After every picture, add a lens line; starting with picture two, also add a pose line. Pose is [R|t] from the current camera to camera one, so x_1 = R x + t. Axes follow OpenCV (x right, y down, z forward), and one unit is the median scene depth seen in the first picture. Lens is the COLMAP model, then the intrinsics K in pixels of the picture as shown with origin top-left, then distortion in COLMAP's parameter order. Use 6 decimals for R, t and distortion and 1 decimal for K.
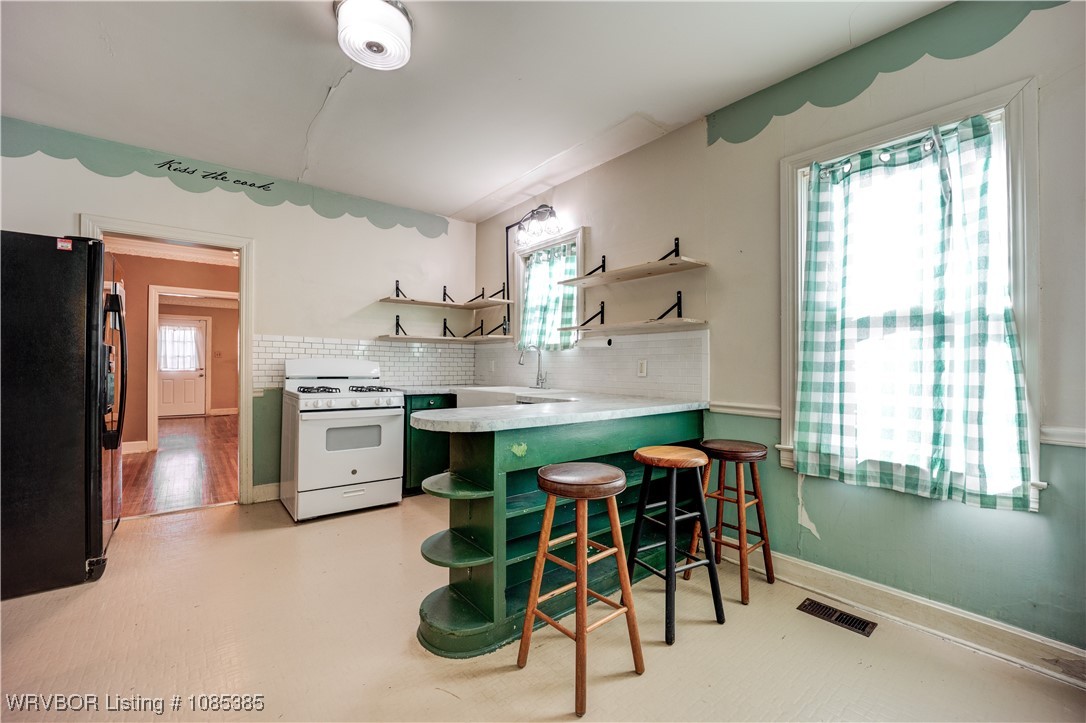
lens RADIAL K [[439.5, 0, 550.5], [0, 439.5, 365.8], [0, 0, 1]] dist [-0.017106, 0.000165]
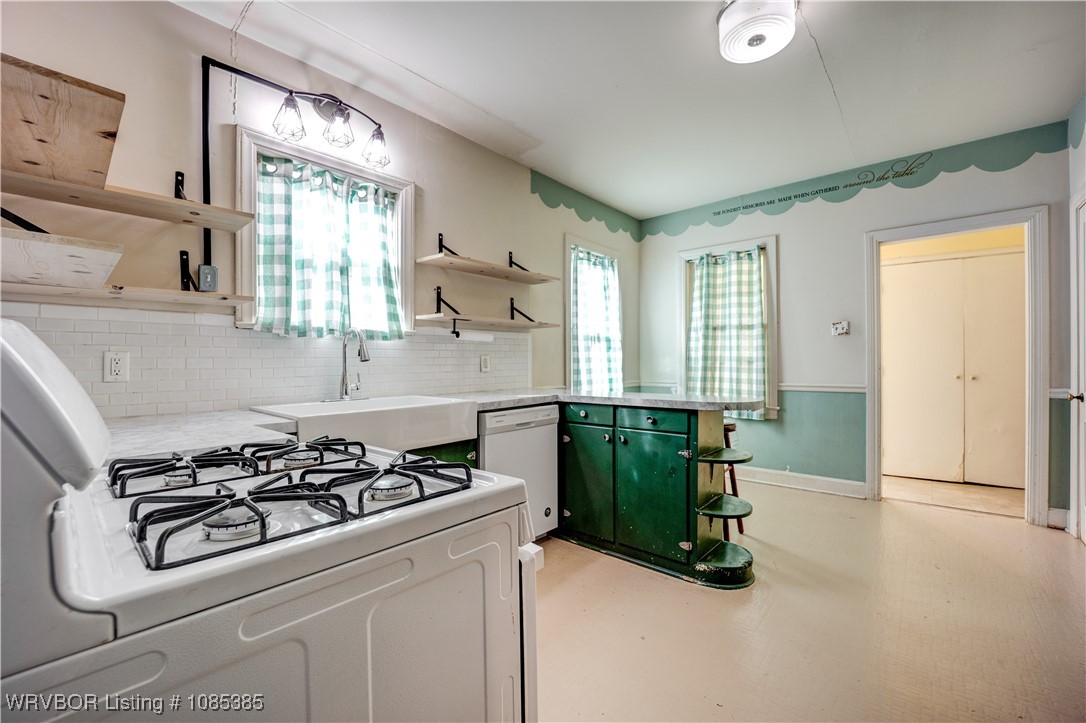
lens RADIAL K [[439.5, 0, 550.8], [0, 439.5, 362.6], [0, 0, 1]] dist [-0.017106, 0.000165]
pose [[-0.159858, -0.017768, 0.986980, -0.705089], [-0.001693, 0.999841, 0.017725, -0.012731], [-0.987139, 0.001163, -0.159862, 0.851927]]
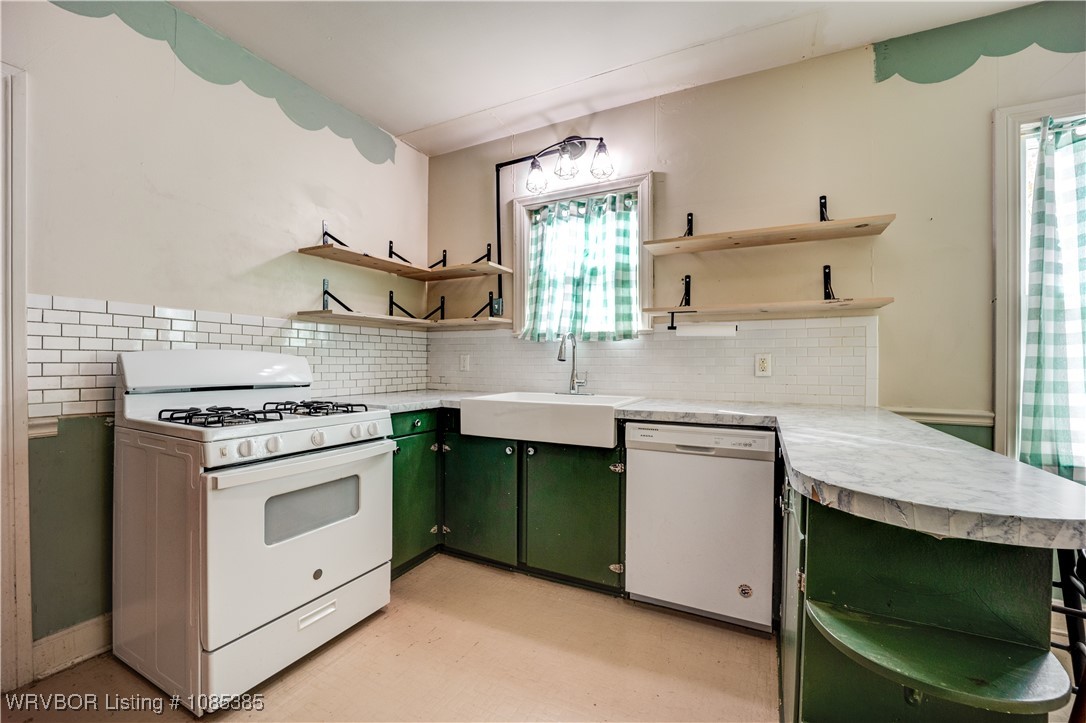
lens RADIAL K [[439.5, 0, 547.5], [0, 439.5, 362.9], [0, 0, 1]] dist [-0.017106, 0.000165]
pose [[0.914751, -0.004949, 0.403988, -0.365971], [0.003421, 0.999984, 0.004504, -0.003070], [-0.404004, -0.002738, 0.914753, 0.388532]]
